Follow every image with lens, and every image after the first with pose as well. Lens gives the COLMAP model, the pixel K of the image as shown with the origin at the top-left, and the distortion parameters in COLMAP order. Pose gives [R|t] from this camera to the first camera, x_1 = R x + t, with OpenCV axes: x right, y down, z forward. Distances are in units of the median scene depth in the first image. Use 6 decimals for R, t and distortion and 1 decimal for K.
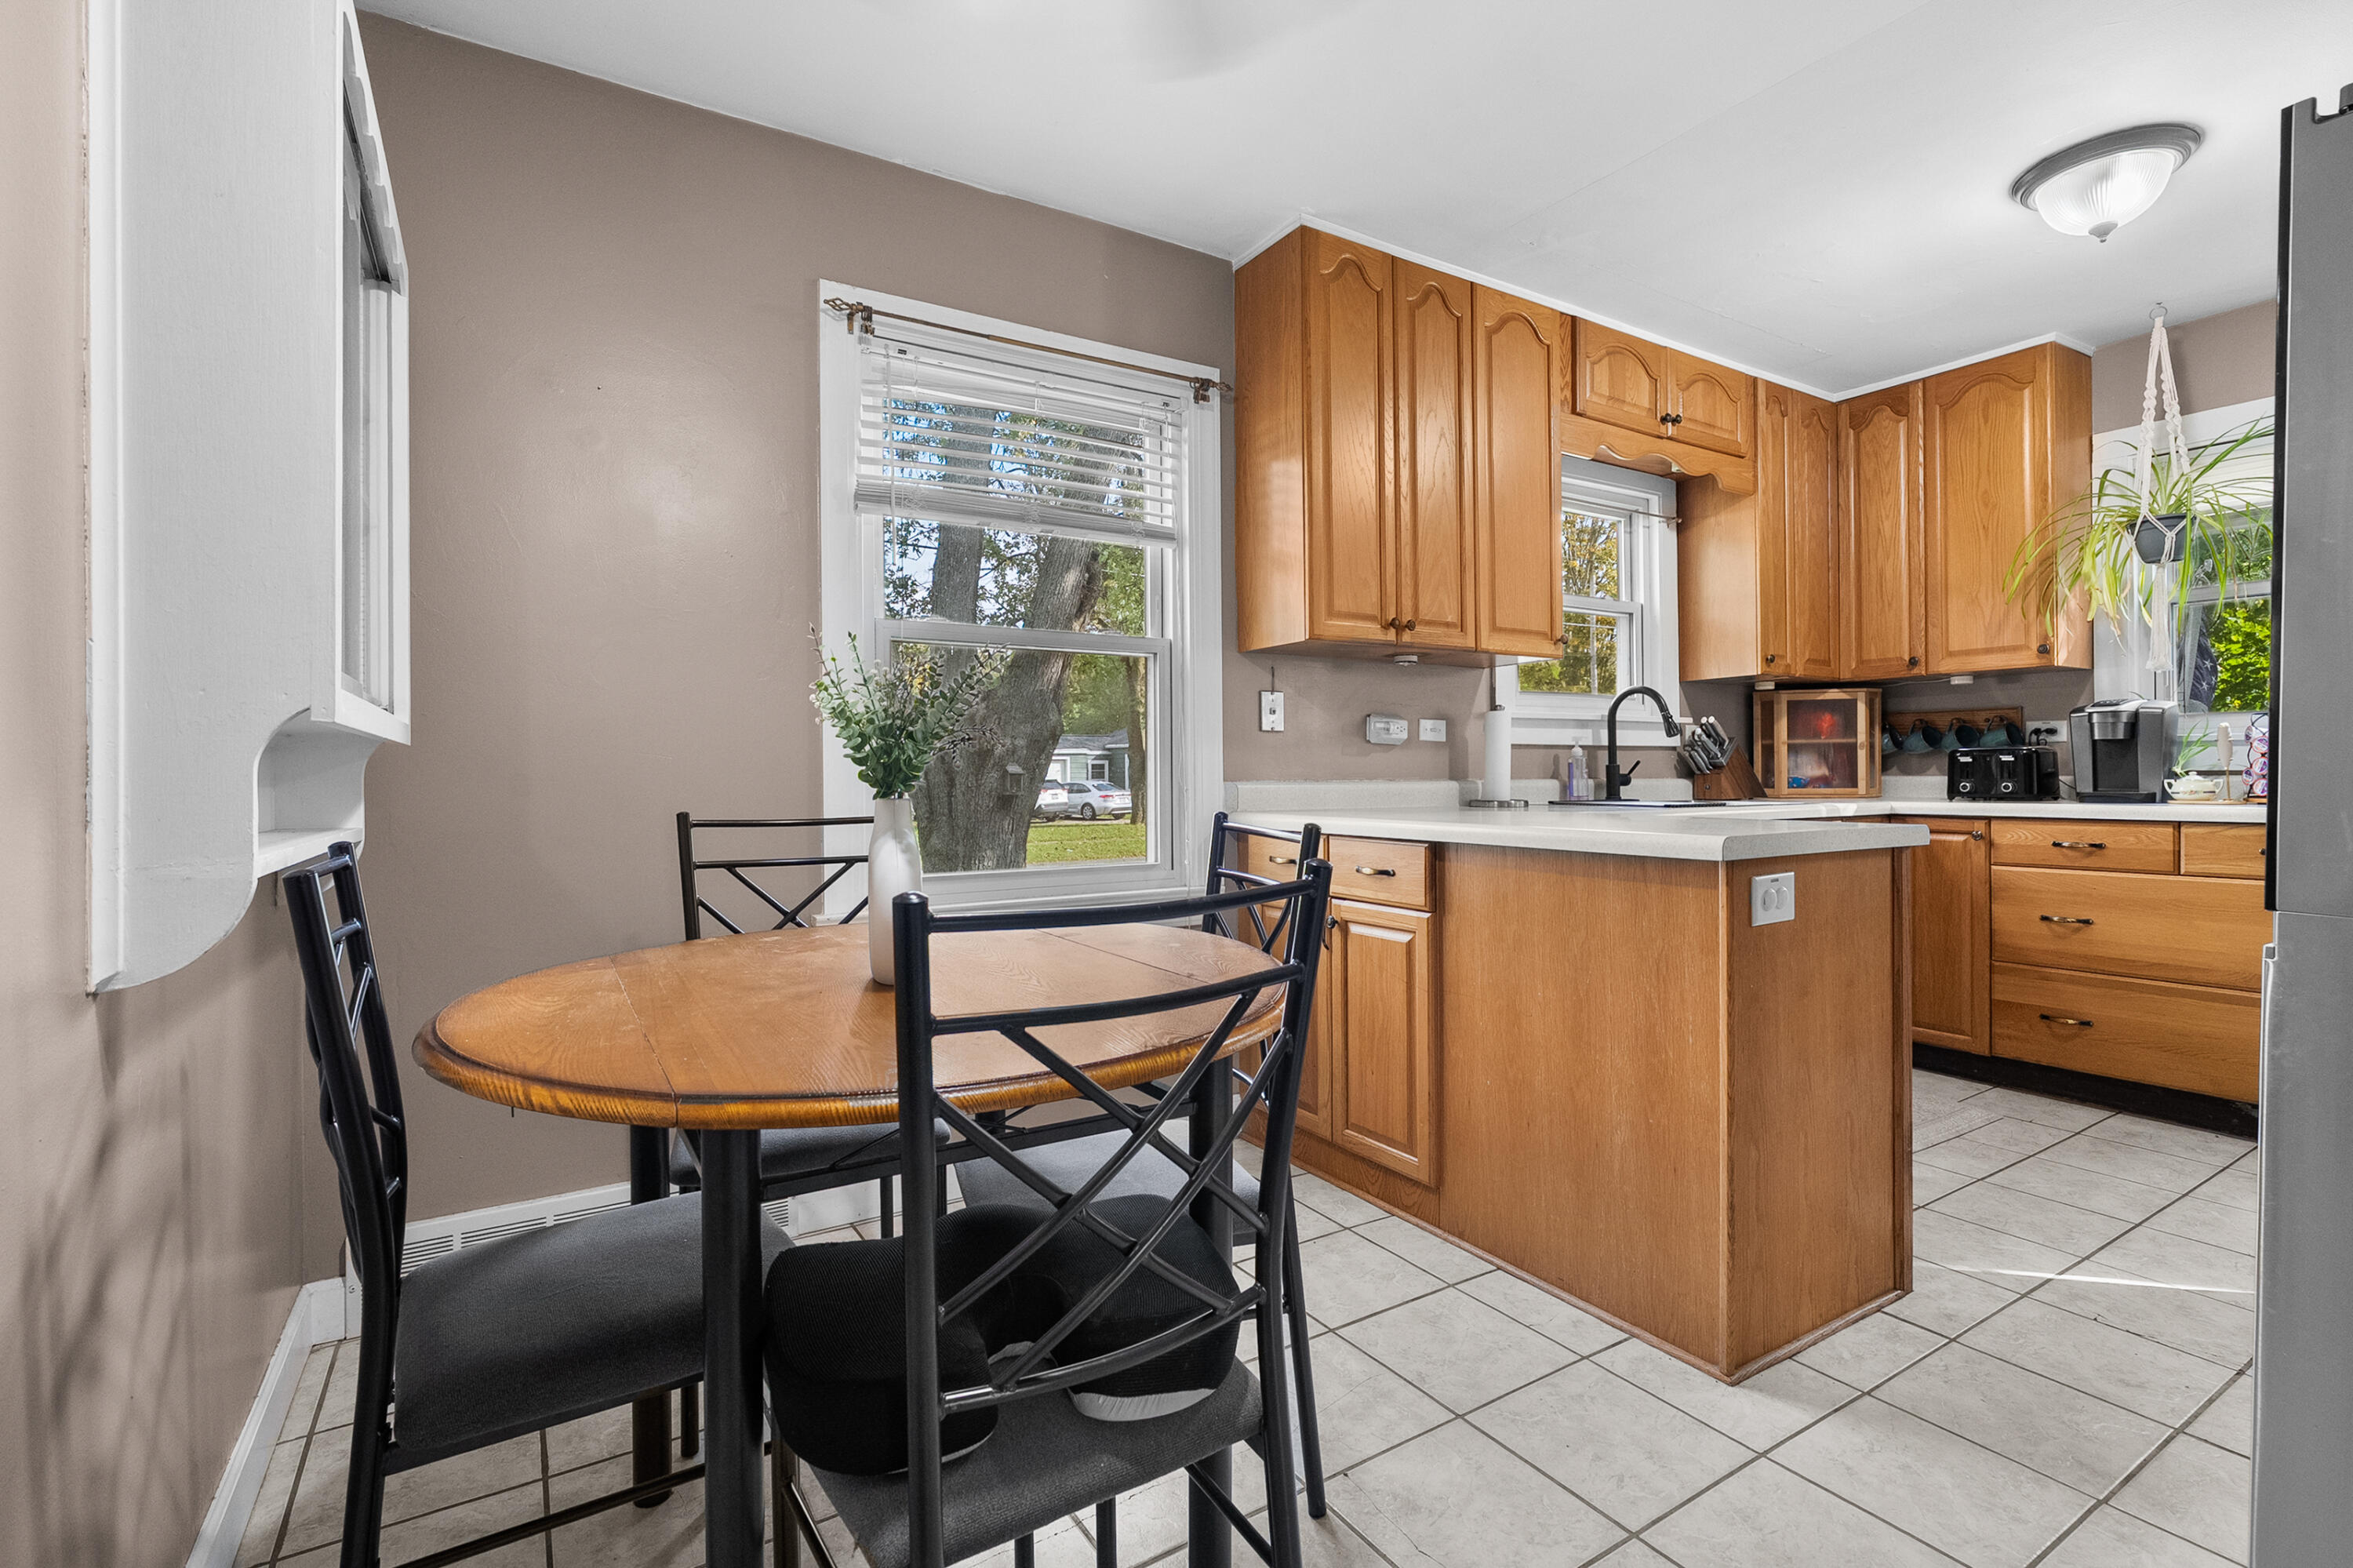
lens RADIAL K [[1079.0, 0, 1178.9], [0, 1079.0, 774.8], [0, 0, 1]] dist [0.000352, 0.000718]
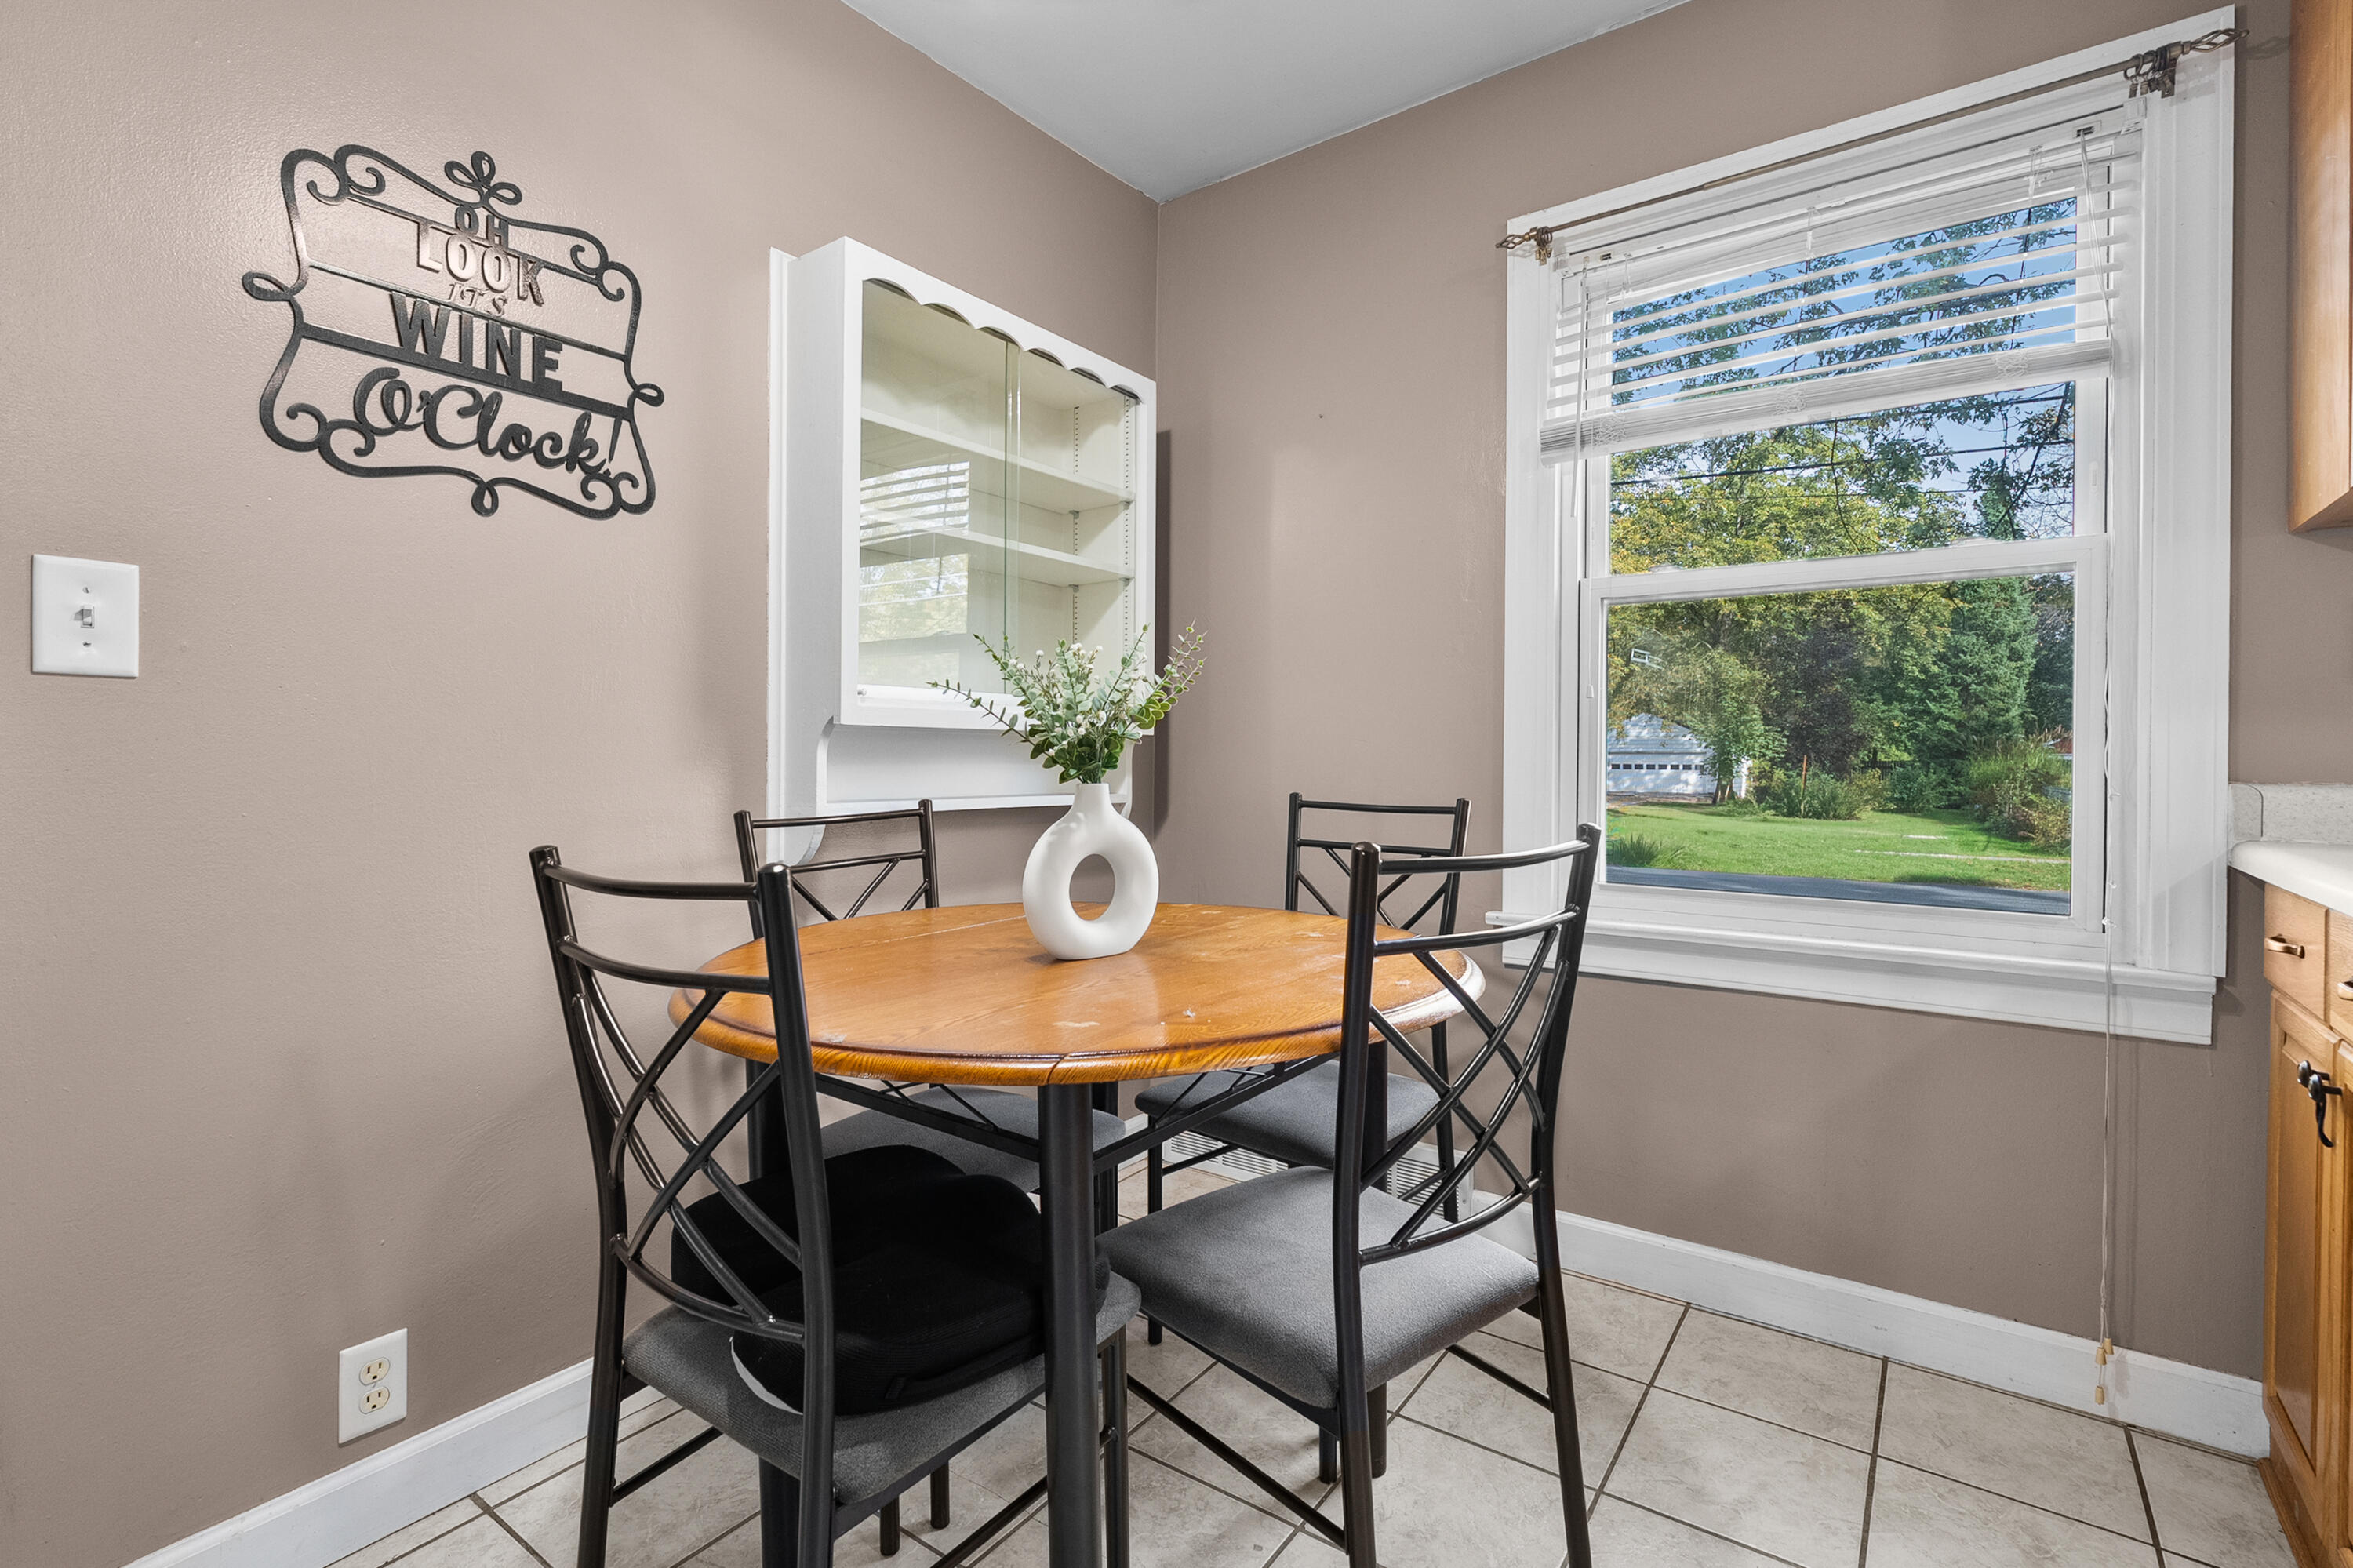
lens RADIAL K [[1076.1, 0, 1173.4], [0, 1076.1, 767.9], [0, 0, 1]] dist [0.000975, 0.000203]
pose [[0.379947, 0.017710, -0.924839, 0.286507], [-0.007173, 0.999843, 0.016199, -0.004418], [0.924981, 0.000479, 0.380014, 0.268444]]
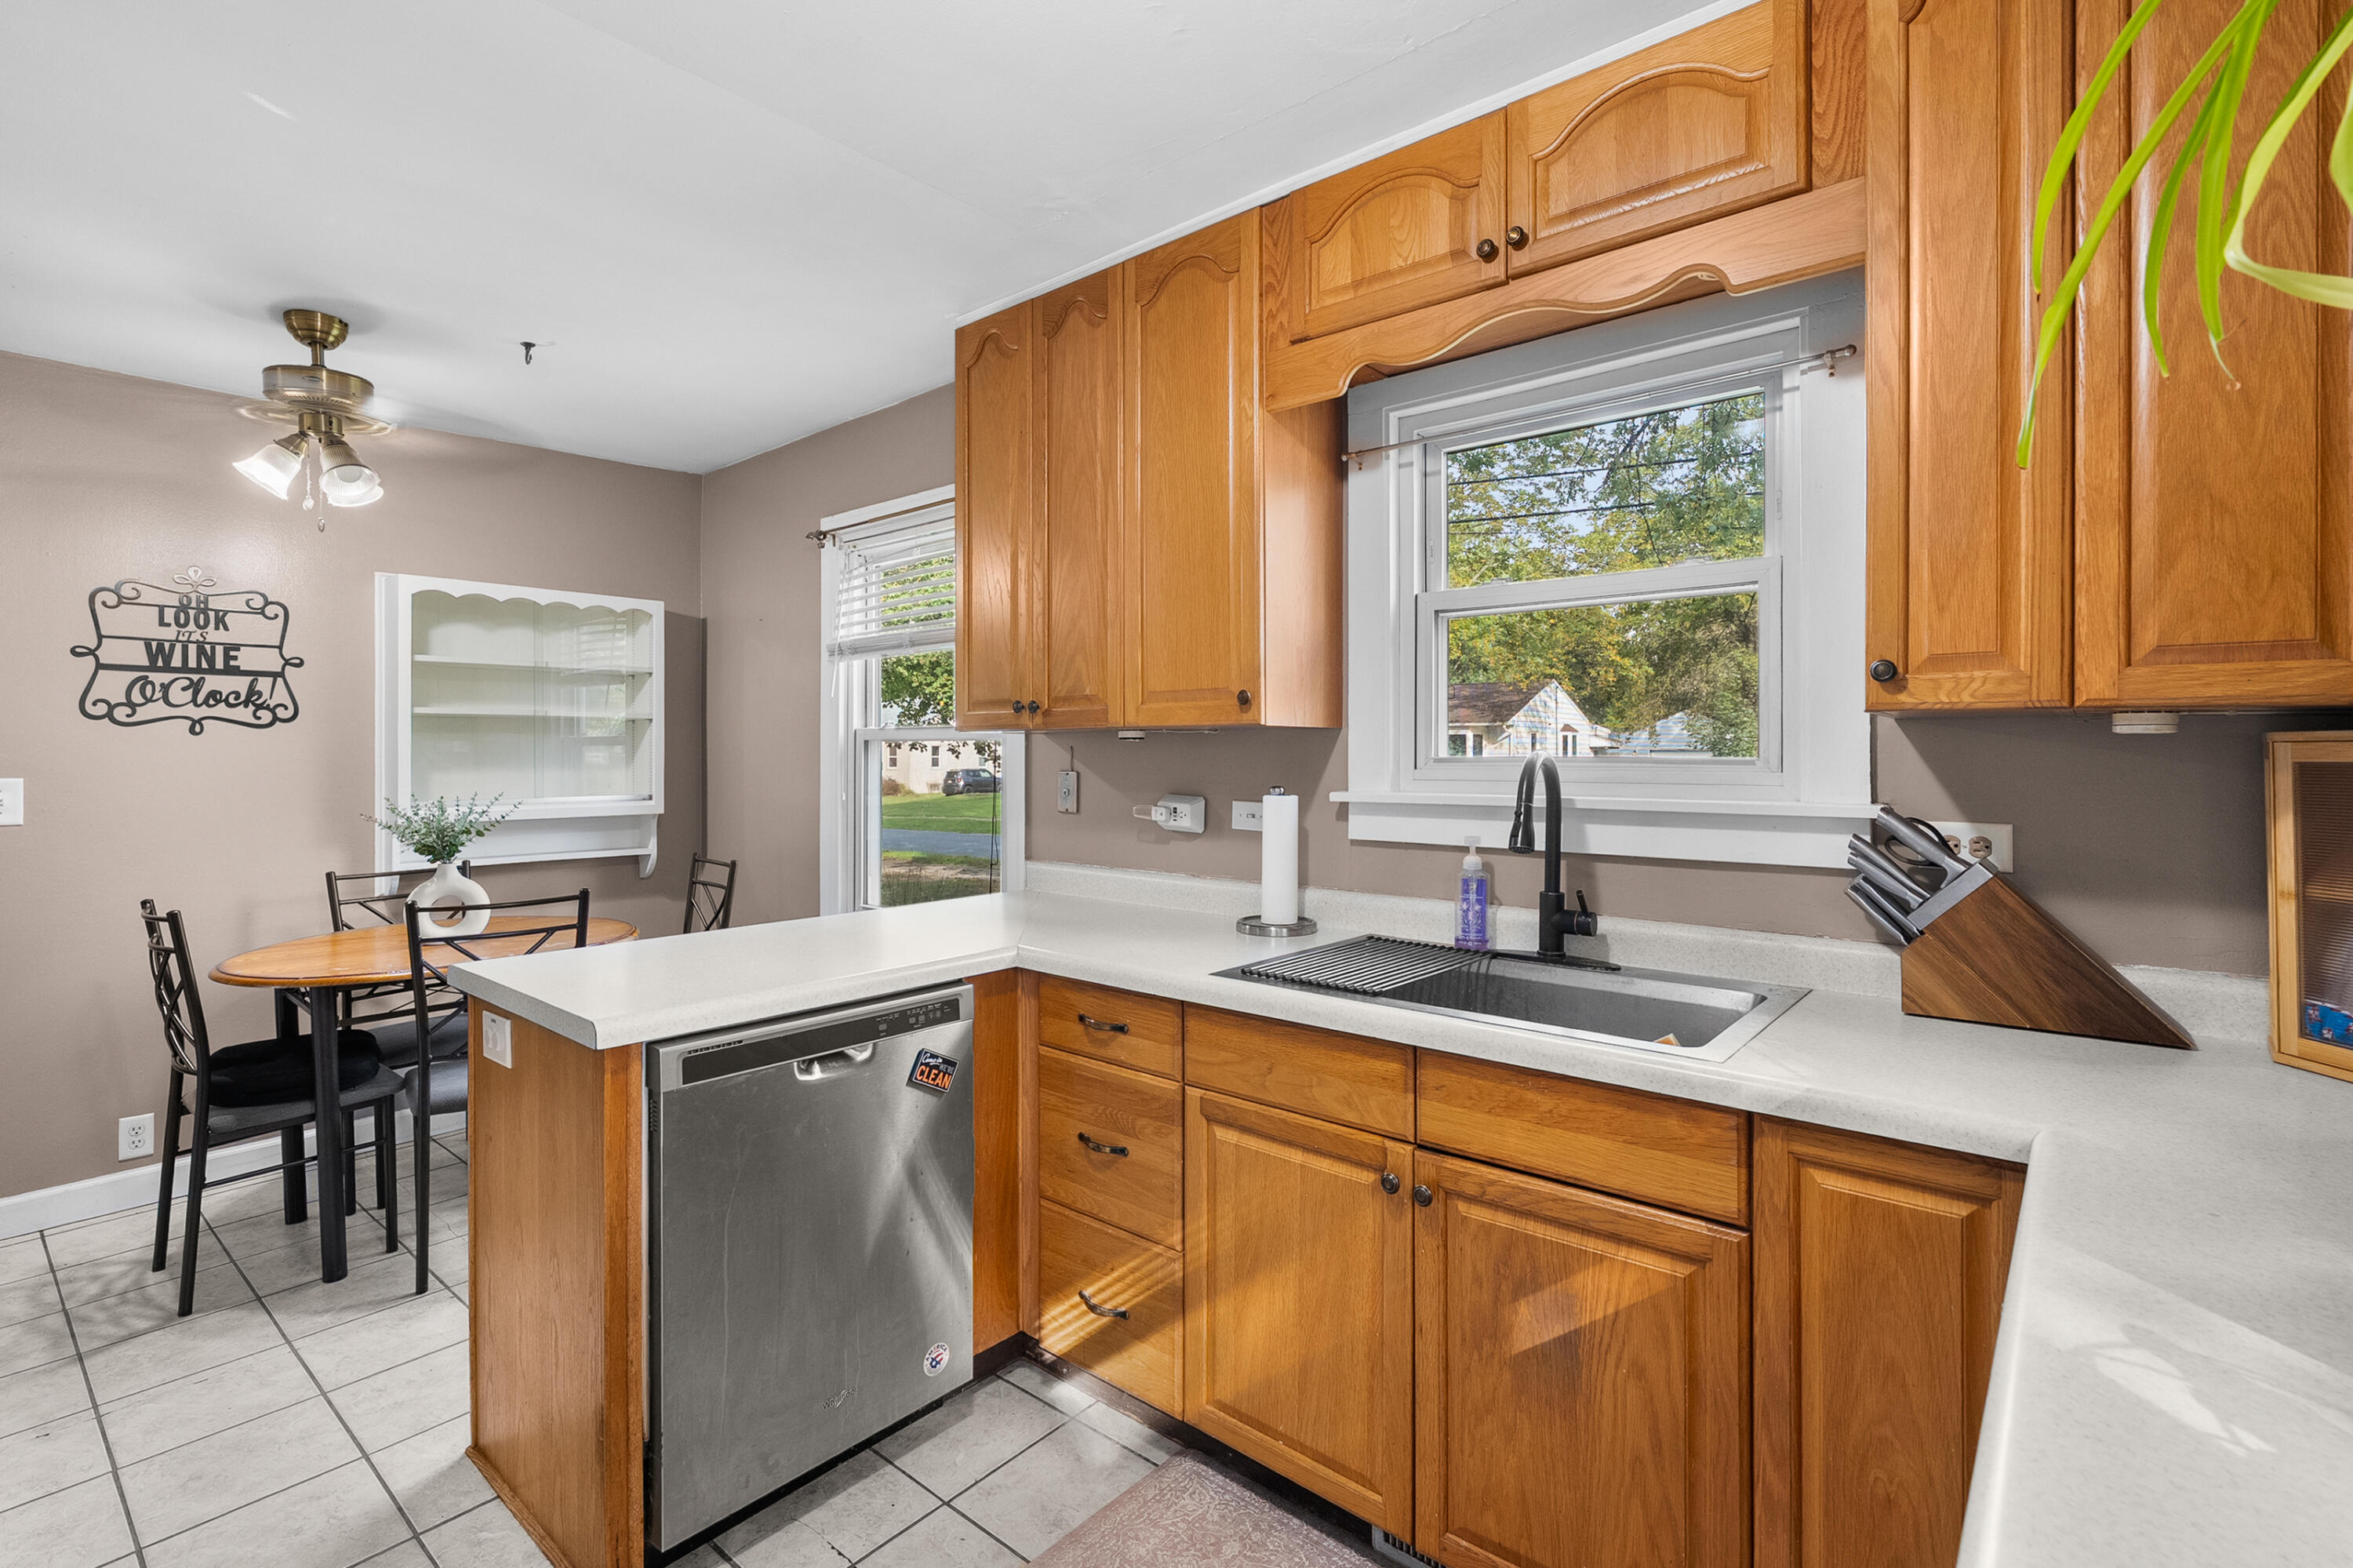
lens RADIAL K [[1085.5, 0, 1183.7], [0, 1085.5, 757.8], [0, 0, 1]] dist [-0.005843, 0.000607]
pose [[0.305899, 0.009036, -0.952021, 0.917225], [-0.000418, 0.999956, 0.009356, -0.086834], [0.952064, -0.002464, 0.305889, 0.698176]]
